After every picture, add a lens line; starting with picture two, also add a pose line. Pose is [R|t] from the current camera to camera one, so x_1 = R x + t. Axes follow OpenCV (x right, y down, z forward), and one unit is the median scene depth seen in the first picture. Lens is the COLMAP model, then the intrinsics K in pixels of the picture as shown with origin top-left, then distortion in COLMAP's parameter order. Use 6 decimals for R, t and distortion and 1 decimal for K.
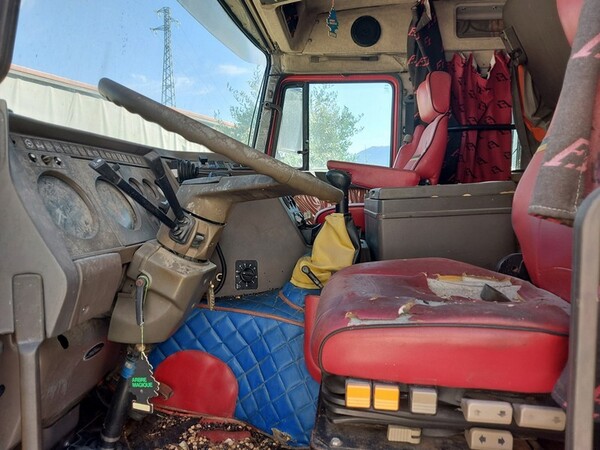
lens RADIAL K [[483.9, 0, 300.1], [0, 483.9, 224.0], [0, 0, 1]] dist [0.129163, -0.141508]
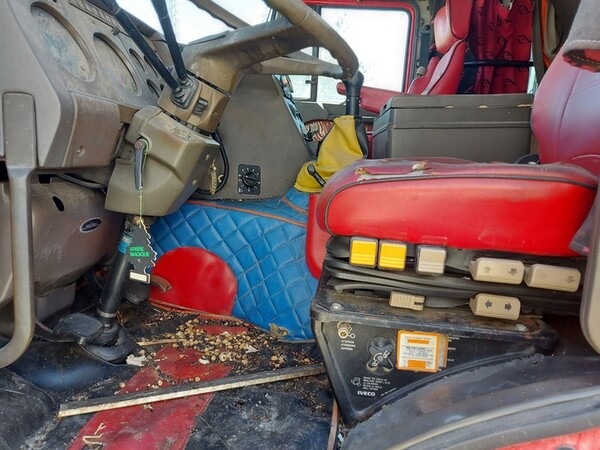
lens RADIAL K [[483.9, 0, 300.1], [0, 483.9, 224.0], [0, 0, 1]] dist [0.129163, -0.141508]
pose [[0.998751, 0.049967, 0.000439, -0.007041], [-0.049881, 0.996437, 0.068005, 0.177047], [0.002961, -0.067942, 0.997685, 0.037837]]
